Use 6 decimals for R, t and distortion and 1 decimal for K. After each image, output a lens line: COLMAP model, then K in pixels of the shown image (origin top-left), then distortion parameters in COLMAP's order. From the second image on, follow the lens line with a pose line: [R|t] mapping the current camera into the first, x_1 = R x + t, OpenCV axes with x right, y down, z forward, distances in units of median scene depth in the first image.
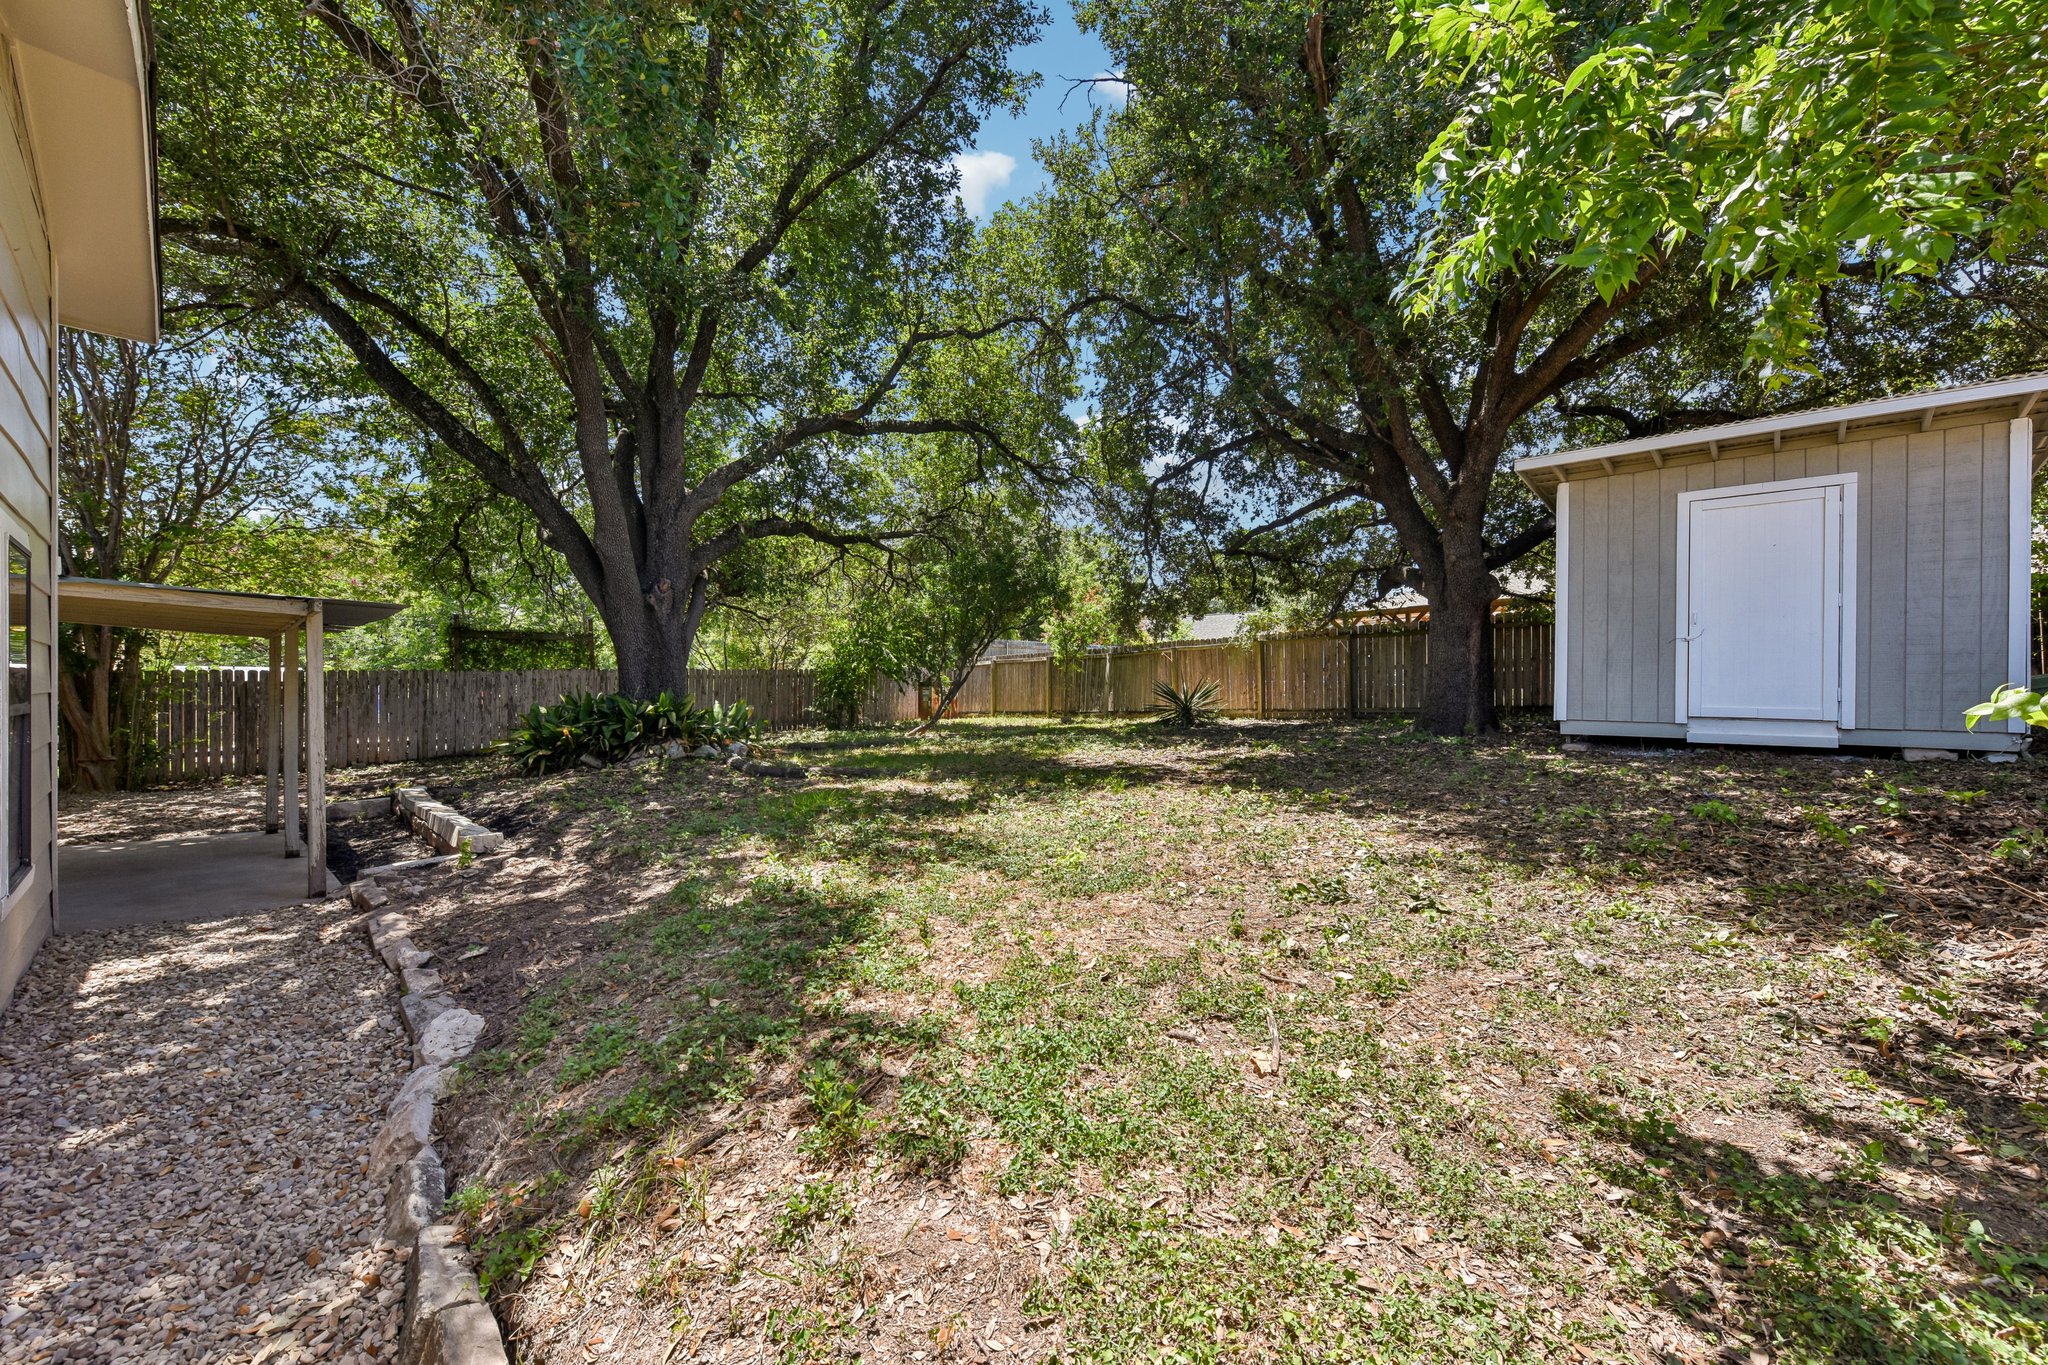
lens RADIAL K [[818.0, 0, 1024.0], [0, 818.0, 682.5], [0, 0, 1]] dist [-0.000686, -0.000624]
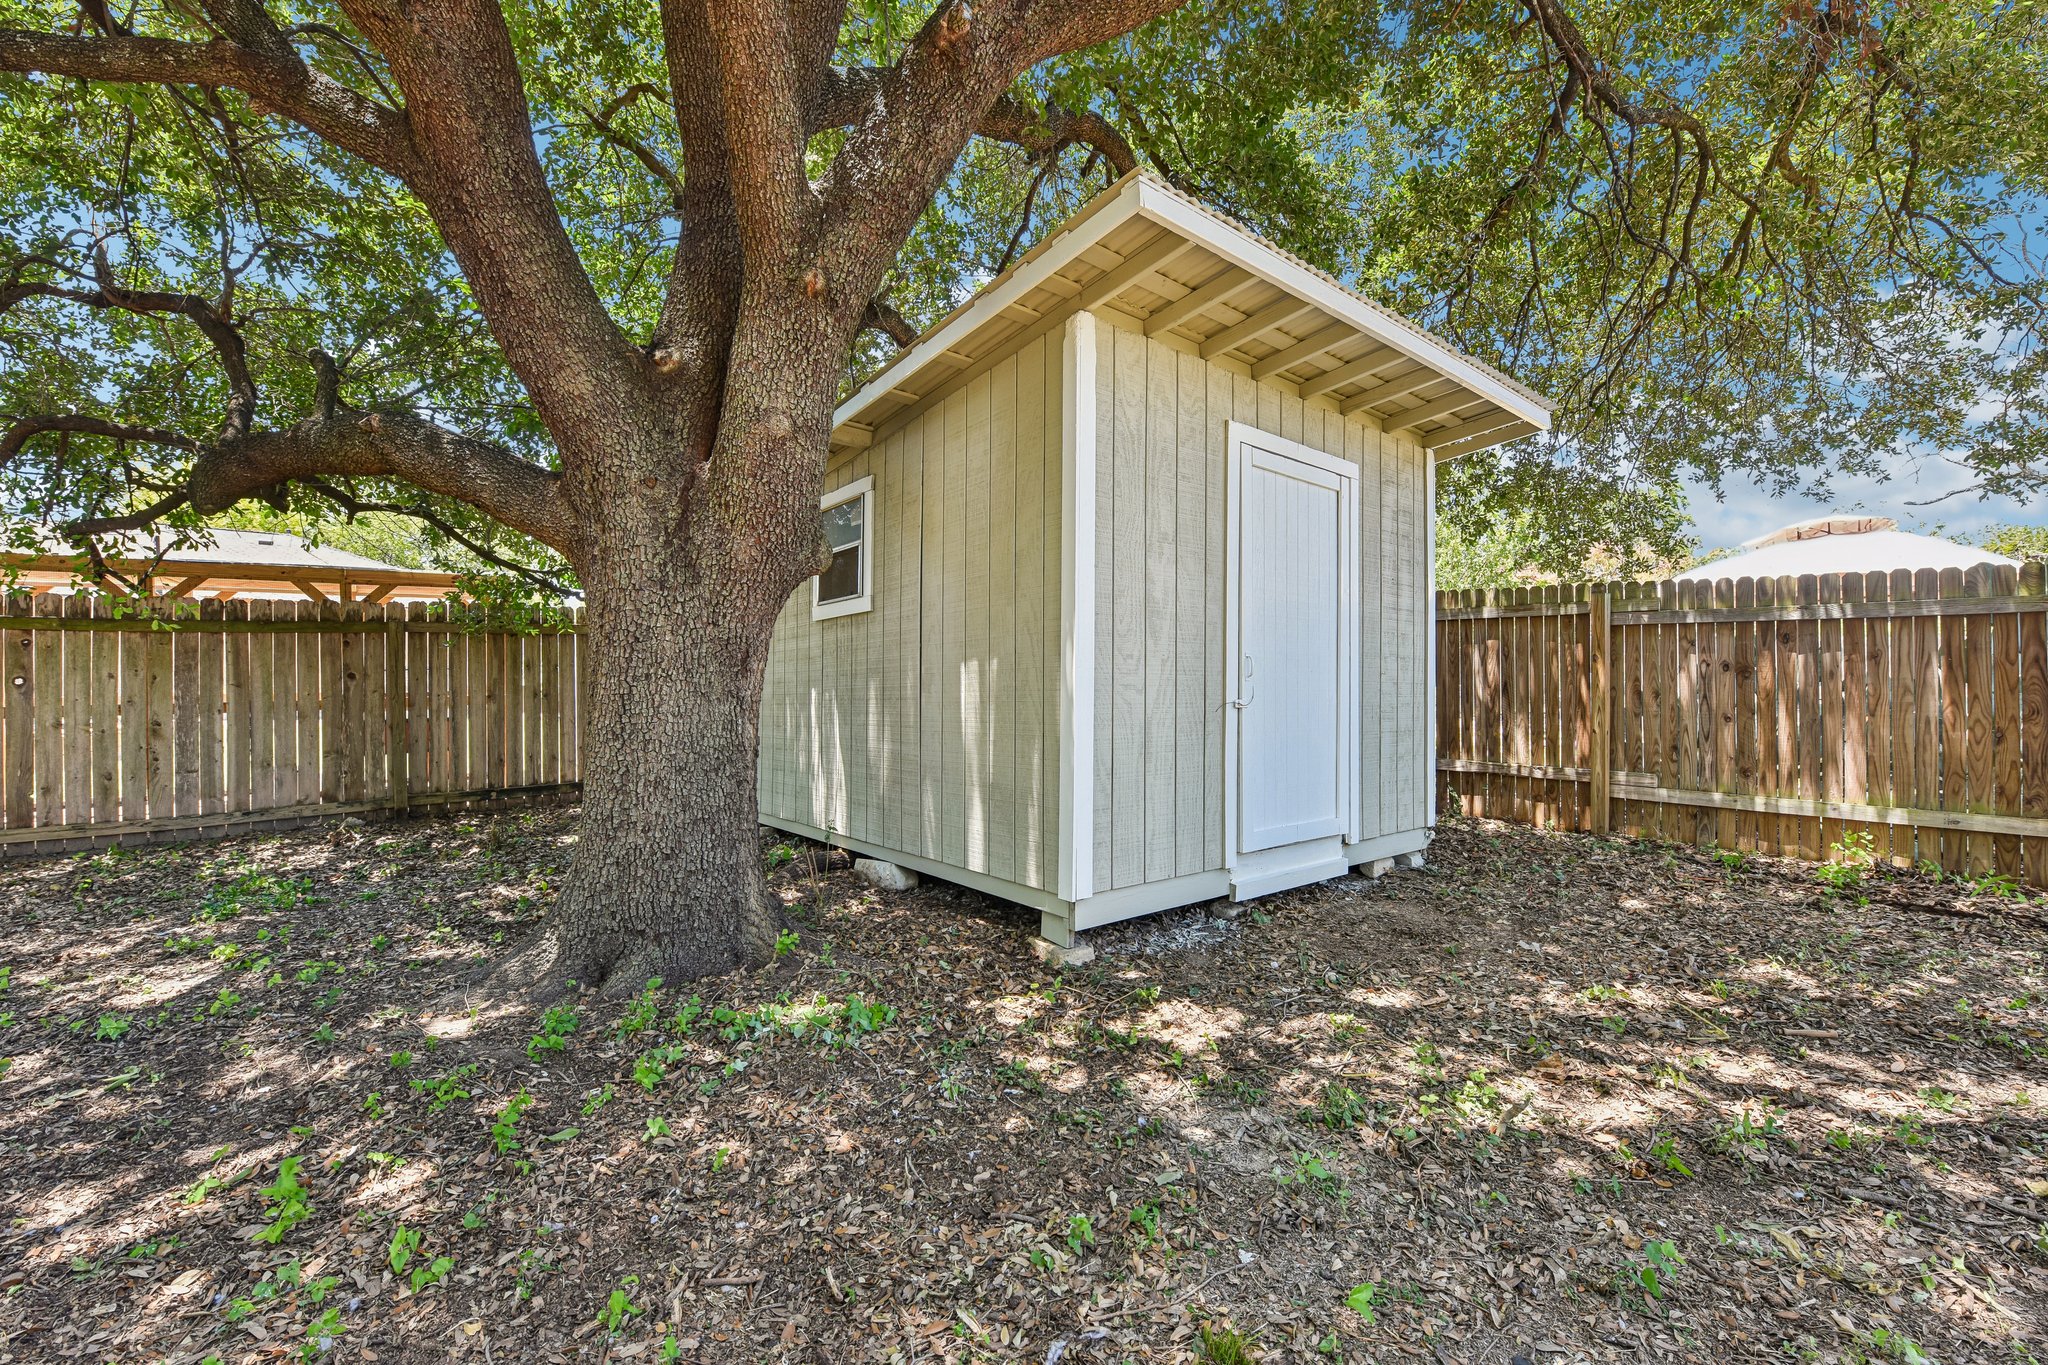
lens RADIAL K [[818.0, 0, 1024.0], [0, 818.0, 682.5], [0, 0, 1]] dist [-0.000686, -0.000624]
pose [[0.126224, 0.009412, 0.991957, 0.279357], [0.001605, 0.999952, -0.009693, -0.062331], [-0.992000, 0.002816, 0.126203, 1.063155]]
